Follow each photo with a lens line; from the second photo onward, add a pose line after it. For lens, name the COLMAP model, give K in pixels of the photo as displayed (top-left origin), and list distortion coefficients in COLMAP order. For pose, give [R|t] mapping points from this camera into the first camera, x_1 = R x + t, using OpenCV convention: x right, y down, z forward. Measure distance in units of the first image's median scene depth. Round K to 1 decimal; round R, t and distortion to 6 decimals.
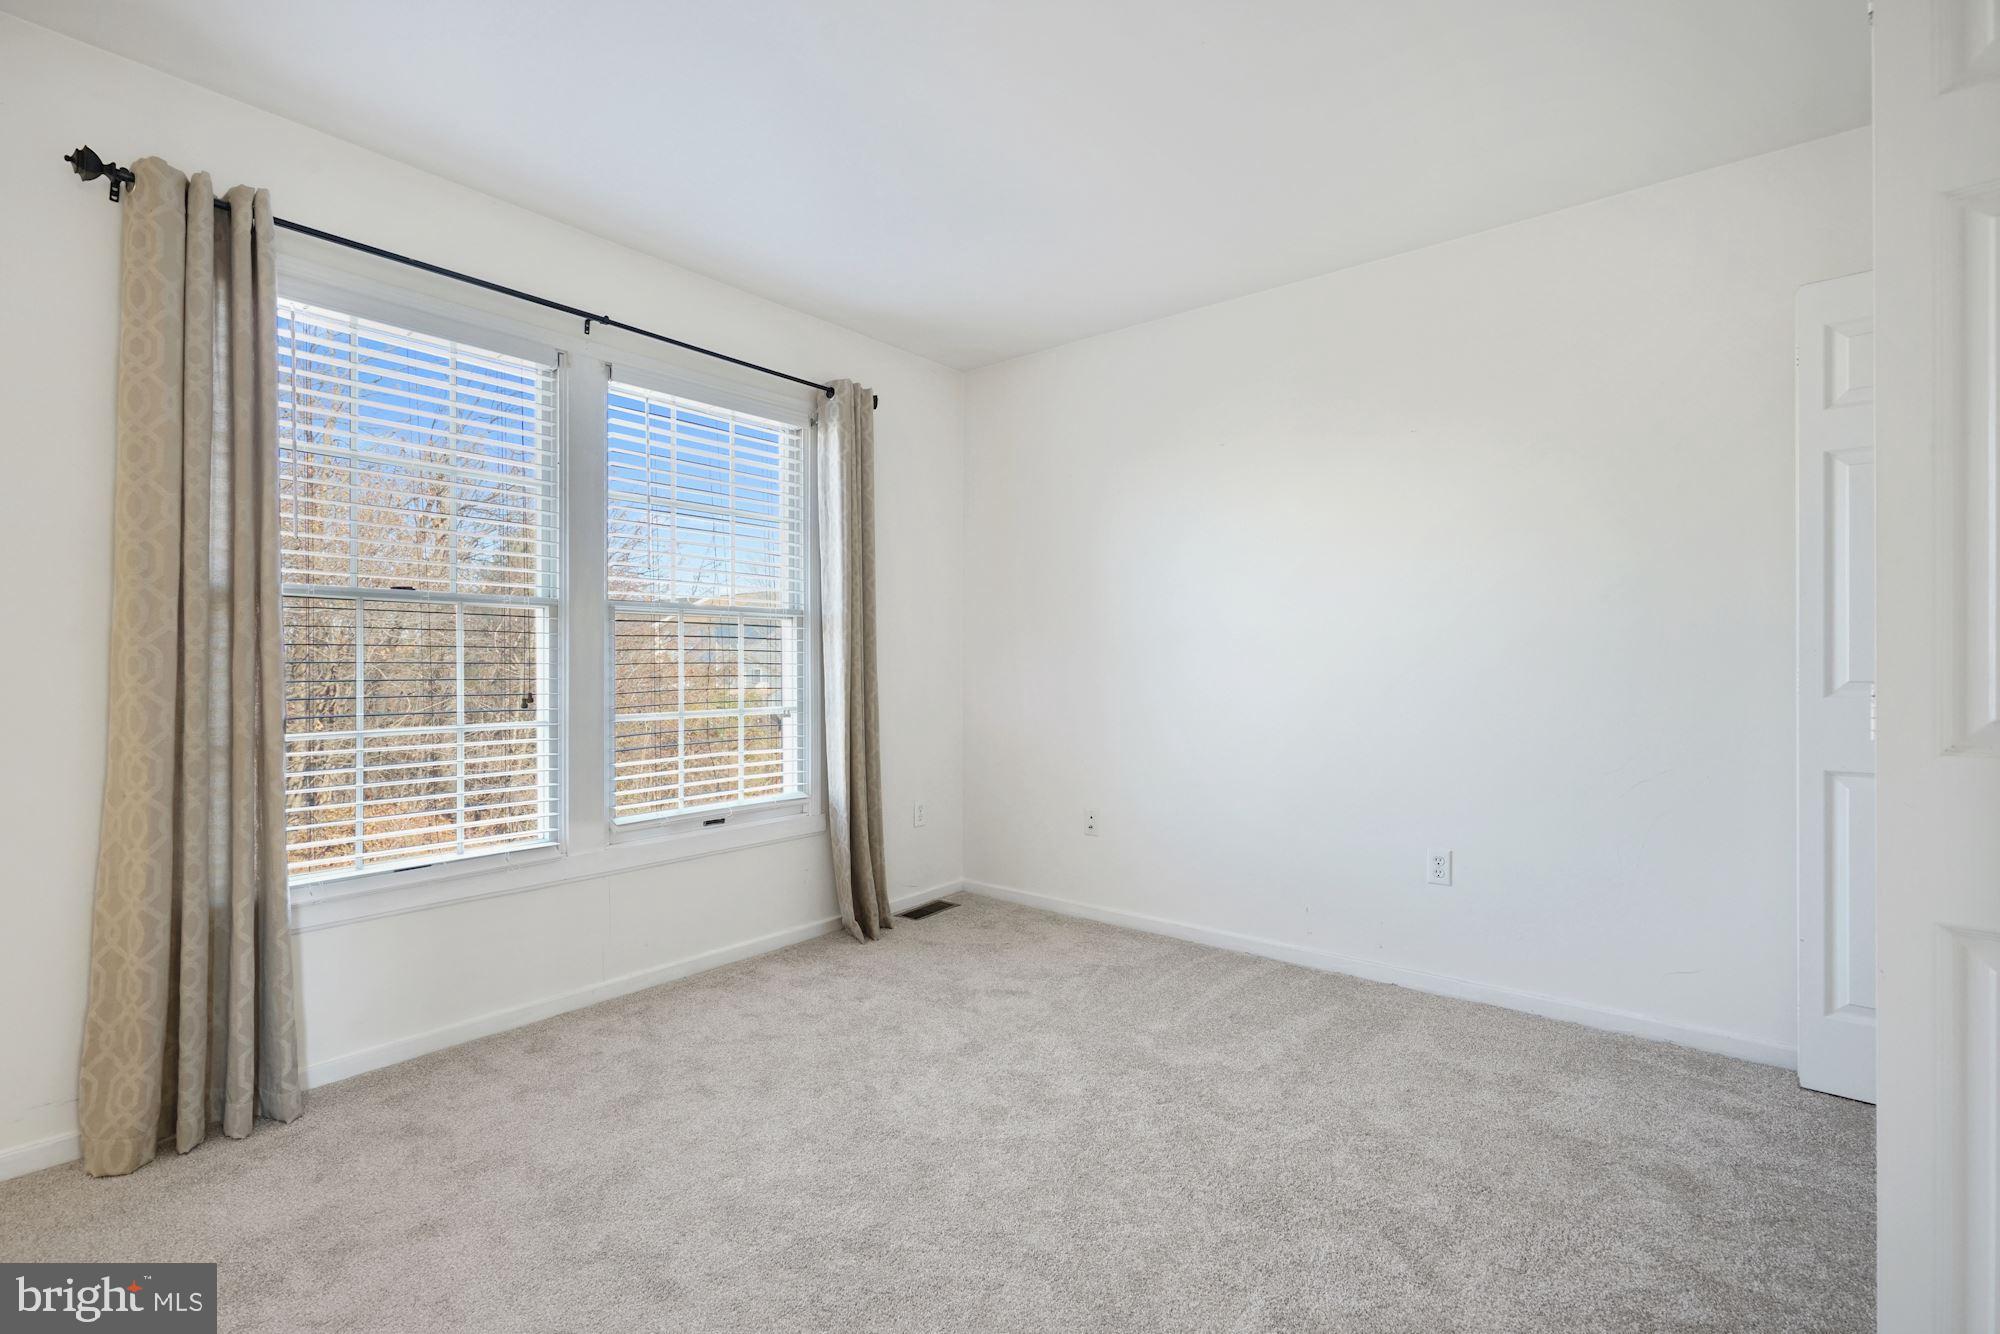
lens RADIAL K [[907.5, 0, 971.2], [0, 907.5, 658.1], [0, 0, 1]] dist [-0.002335, -0.000055]
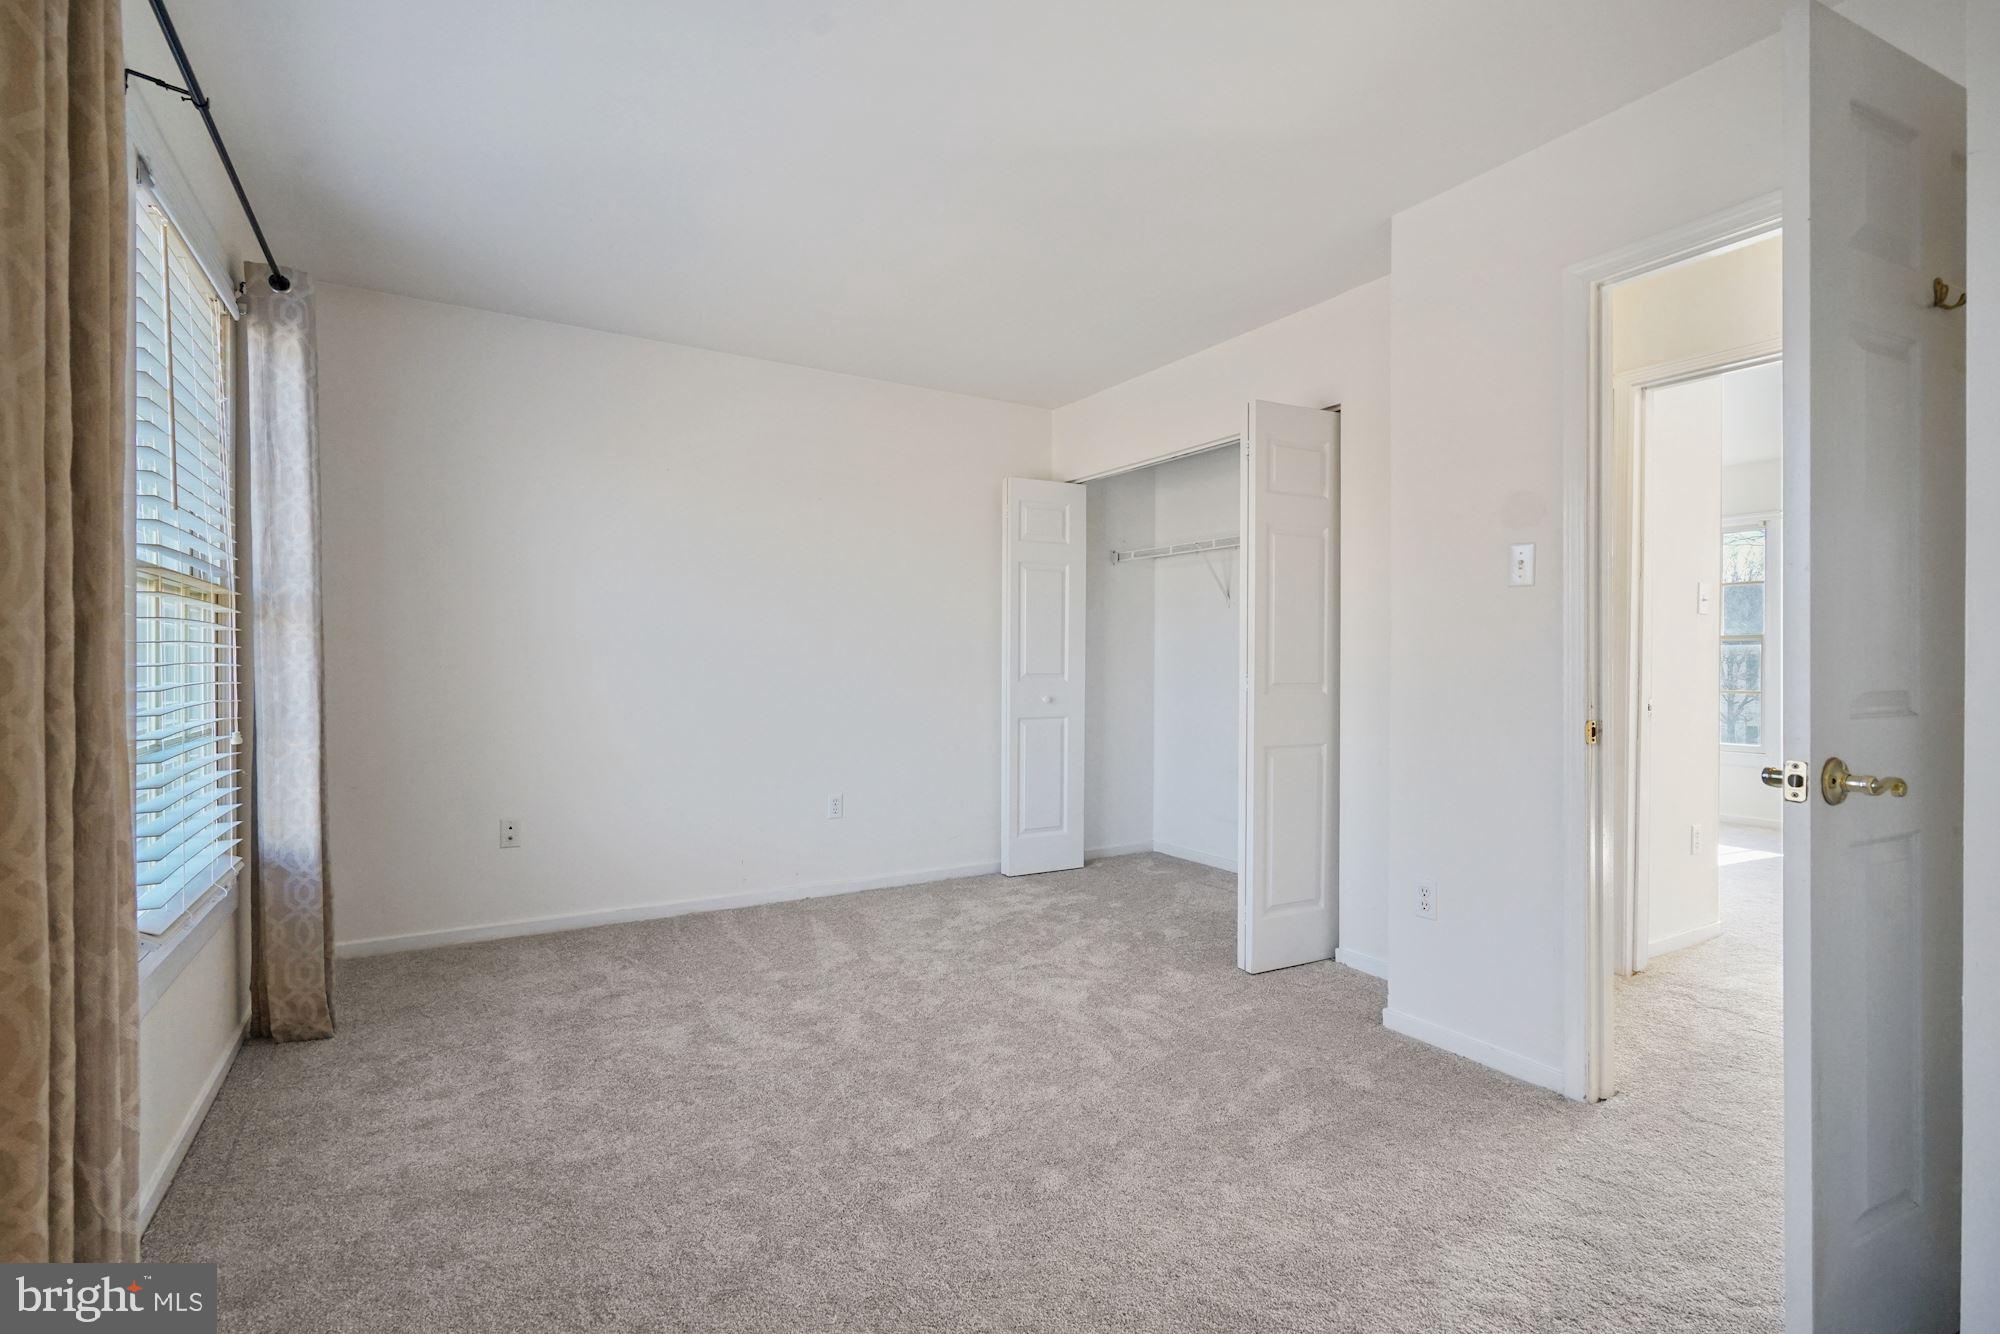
lens RADIAL K [[907.5, 0, 971.2], [0, 907.5, 658.1], [0, 0, 1]] dist [-0.002335, -0.000055]
pose [[0.344585, 0.014016, 0.938650, -0.759593], [0.001774, 0.999877, -0.015582, 0.017470], [-0.938753, 0.007035, 0.344518, 0.294384]]
